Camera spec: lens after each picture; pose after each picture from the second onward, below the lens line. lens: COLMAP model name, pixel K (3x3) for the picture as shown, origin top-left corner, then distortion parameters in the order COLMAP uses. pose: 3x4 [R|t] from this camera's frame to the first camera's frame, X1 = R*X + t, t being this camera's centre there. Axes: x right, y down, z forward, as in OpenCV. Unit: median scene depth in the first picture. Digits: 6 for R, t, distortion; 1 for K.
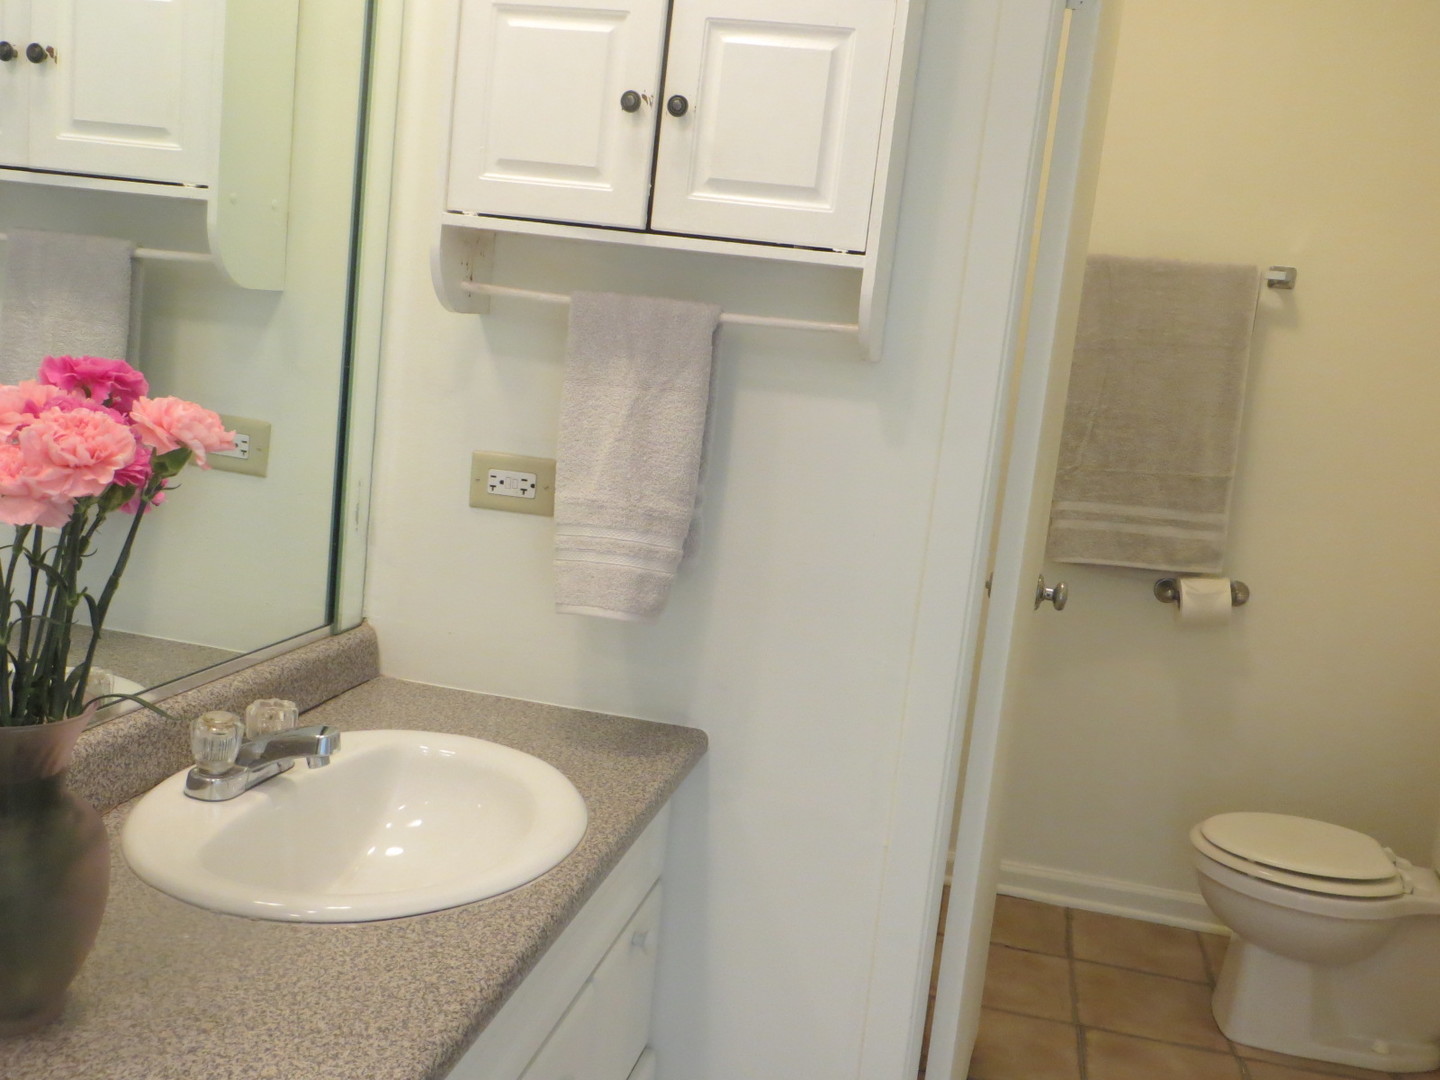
lens RADIAL K [[1370.6, 0, 720.0], [0, 1370.6, 540.0], [0, 0, 1]] dist [-0.004521, 0.004097]
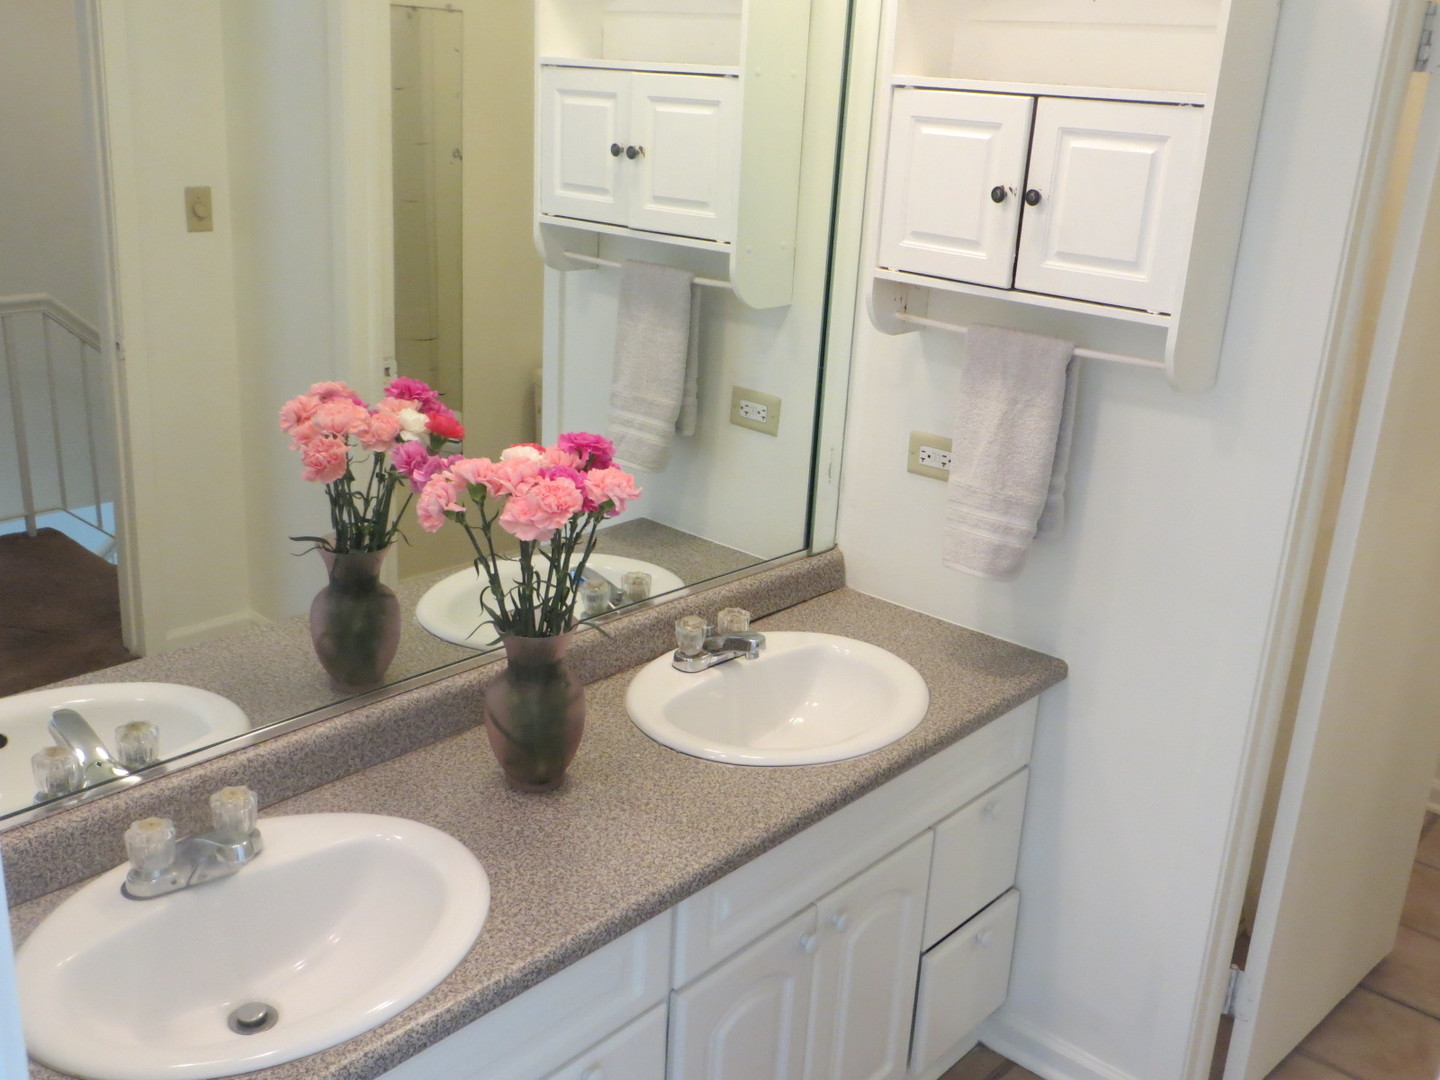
lens RADIAL K [[1370.6, 0, 720.0], [0, 1370.6, 540.0], [0, 0, 1]] dist [-0.004521, 0.004097]
pose [[0.874581, 0.099747, -0.474509, 0.342792], [-0.040780, 0.990276, 0.133005, -0.148115], [0.483162, -0.096973, 0.870144, -0.295418]]
